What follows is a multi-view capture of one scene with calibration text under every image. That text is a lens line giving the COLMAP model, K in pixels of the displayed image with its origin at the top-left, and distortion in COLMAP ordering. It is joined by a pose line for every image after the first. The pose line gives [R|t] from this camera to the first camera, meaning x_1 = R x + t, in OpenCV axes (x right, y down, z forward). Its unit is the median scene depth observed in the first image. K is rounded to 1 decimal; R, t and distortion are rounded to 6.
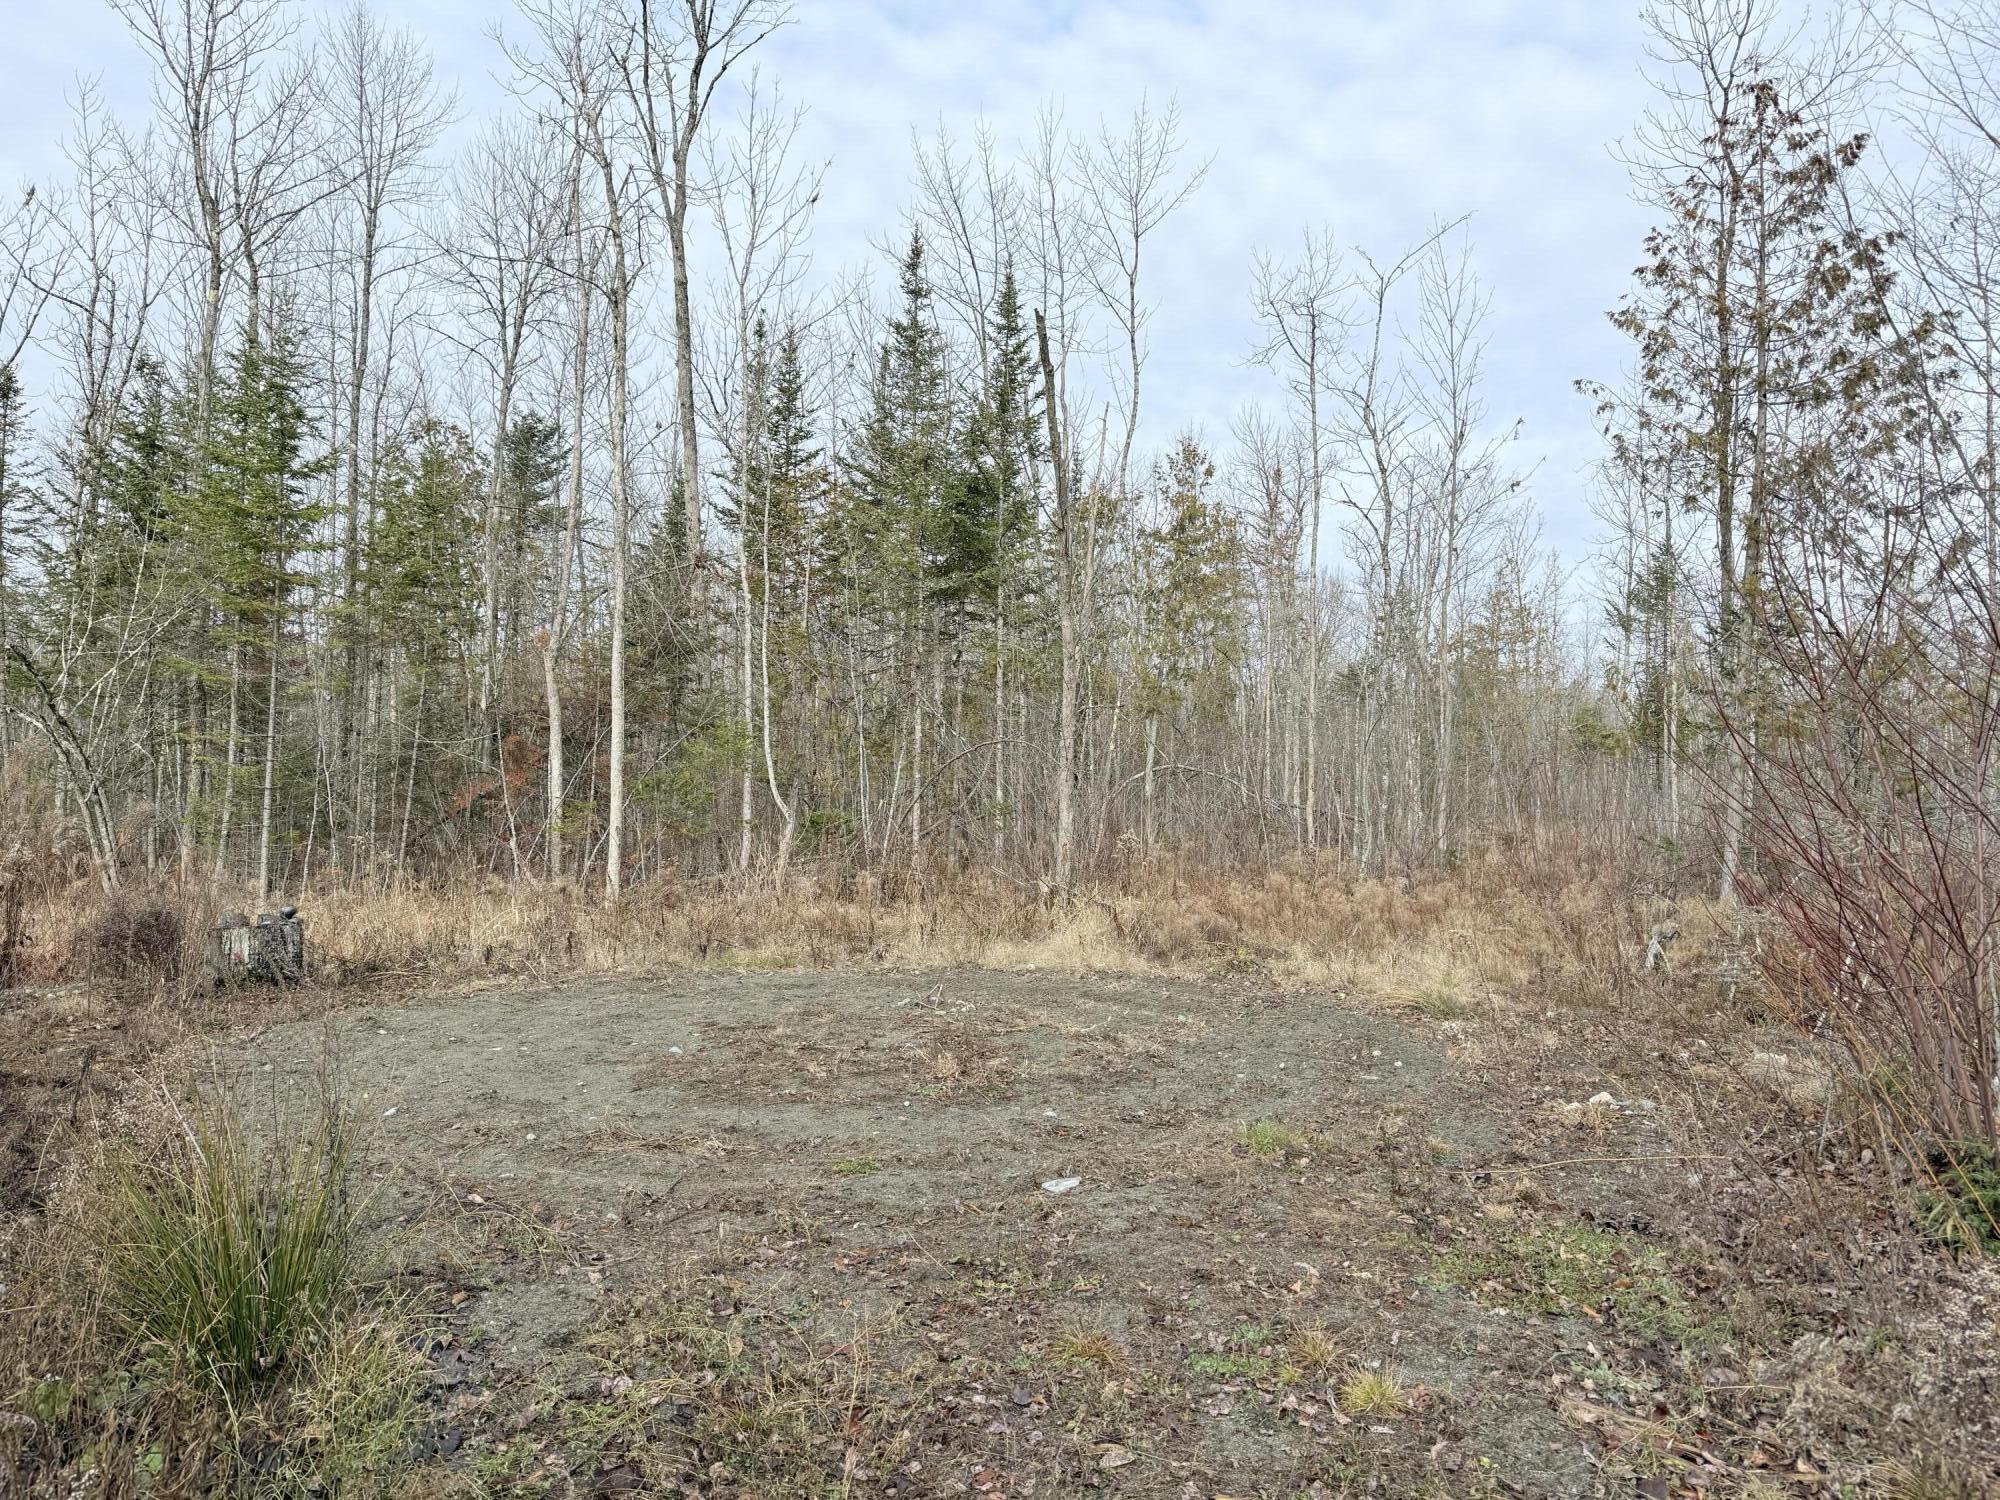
lens RADIAL K [[1399.0, 0, 1000.0], [0, 1399.0, 750.0], [0, 0, 1]] dist [0.059091, -0.074828]
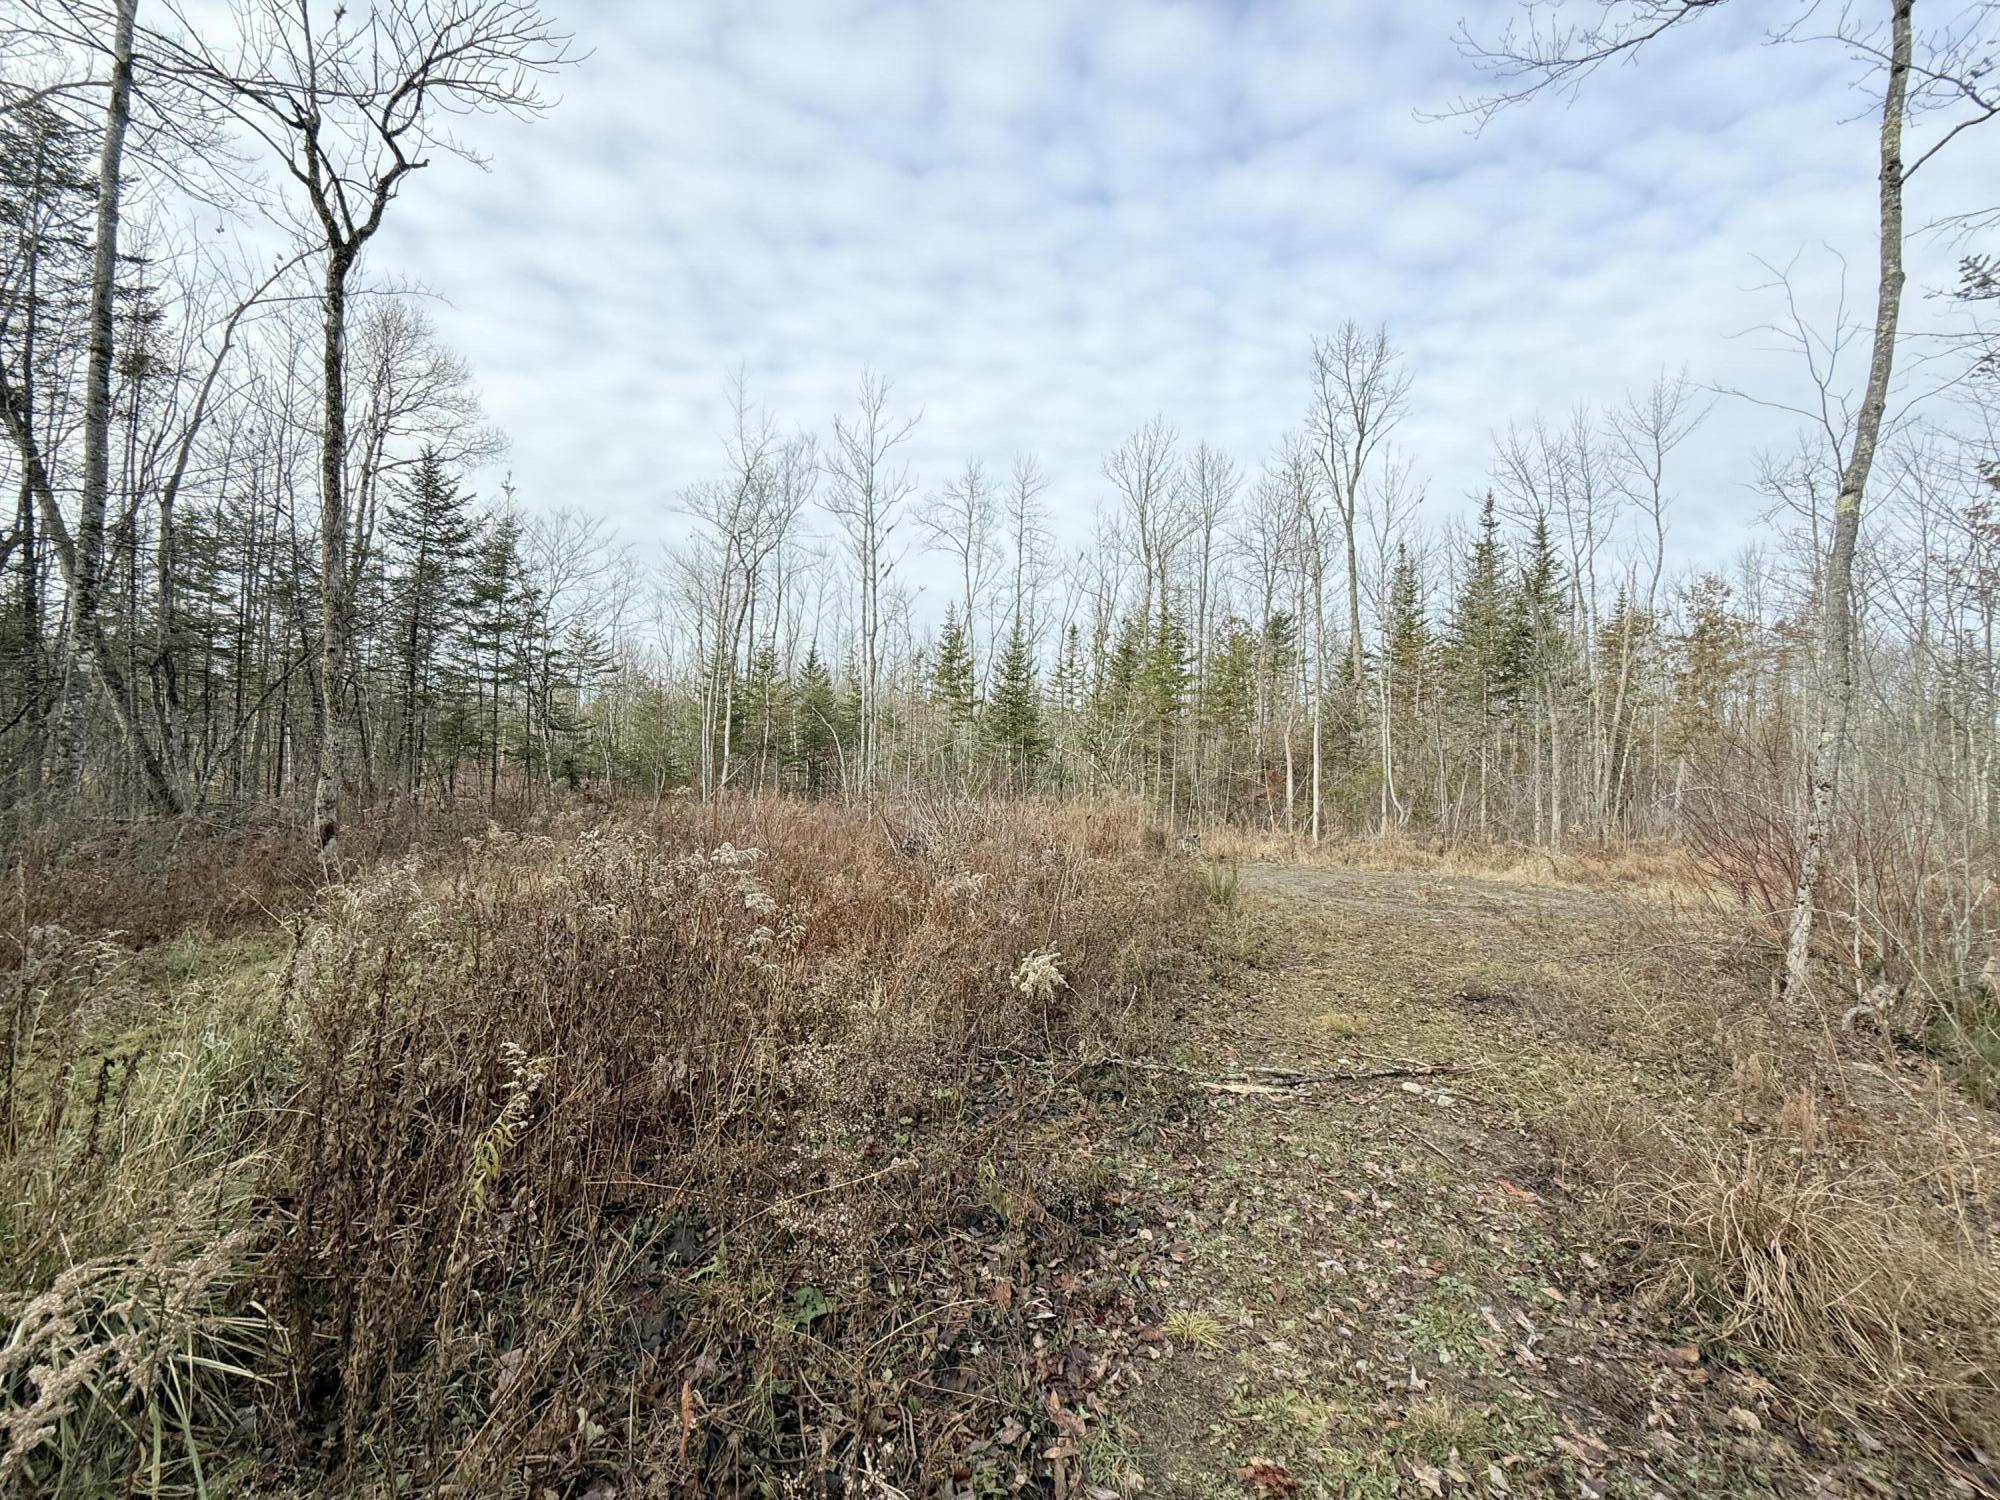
lens RADIAL K [[791.3, 0, 1007.9], [0, 791.3, 751.4], [0, 0, 1]] dist [-0.001813, 0.000178]
pose [[0.793017, -0.010481, -0.609109, 0.075488], [-0.003714, 0.999750, -0.022038, -0.008664], [0.609188, 0.019739, 0.792780, -0.214660]]
